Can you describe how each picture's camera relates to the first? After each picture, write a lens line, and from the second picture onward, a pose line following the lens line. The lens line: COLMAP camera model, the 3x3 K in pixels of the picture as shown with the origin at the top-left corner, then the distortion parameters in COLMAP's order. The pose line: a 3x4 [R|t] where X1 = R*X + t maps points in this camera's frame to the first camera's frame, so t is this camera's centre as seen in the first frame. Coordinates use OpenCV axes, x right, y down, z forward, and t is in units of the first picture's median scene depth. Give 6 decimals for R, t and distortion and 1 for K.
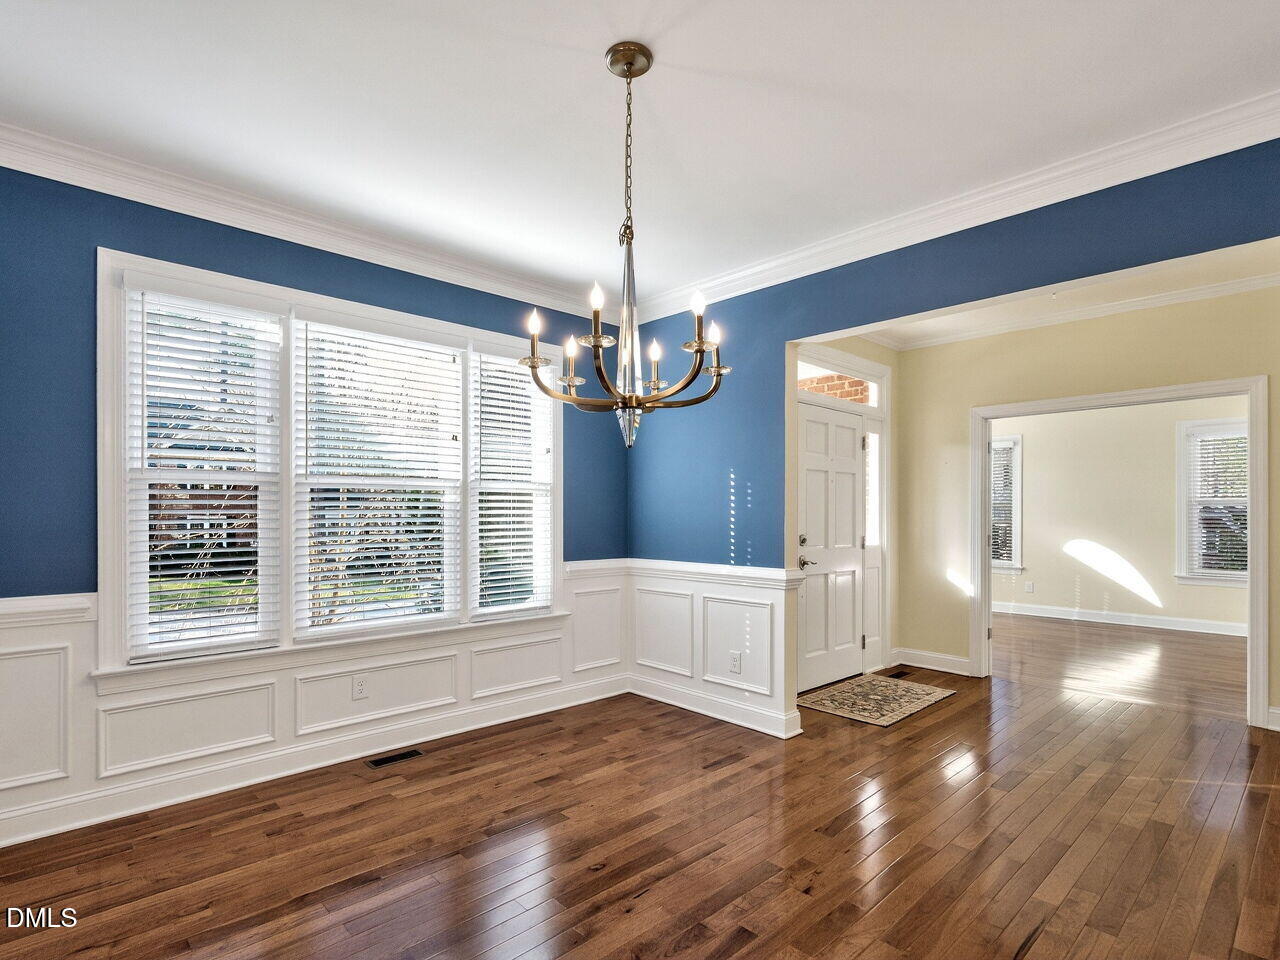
lens RADIAL K [[656.6, 0, 657.4], [0, 656.6, 521.5], [0, 0, 1]] dist [0.019634, -0.000105]
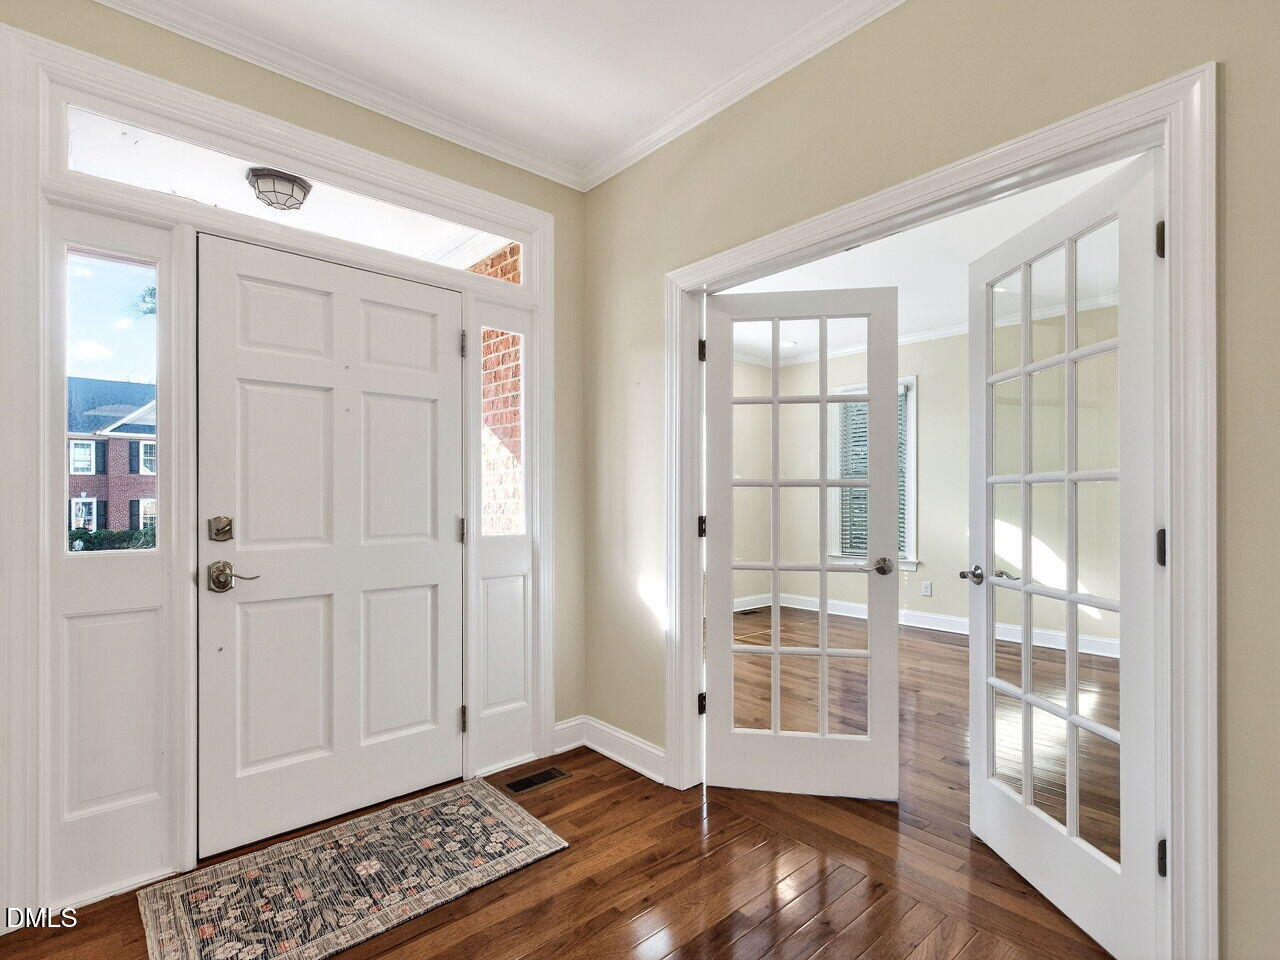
lens RADIAL K [[631.3, 0, 640.4], [0, 631.3, 495.3], [0, 0, 1]] dist [0.020801, -0.000446]
pose [[0.998264, -0.006012, -0.058588, 0.507848], [0.005351, 0.999920, -0.011423, 0.010793], [0.058652, 0.011089, 0.998217, 0.519189]]
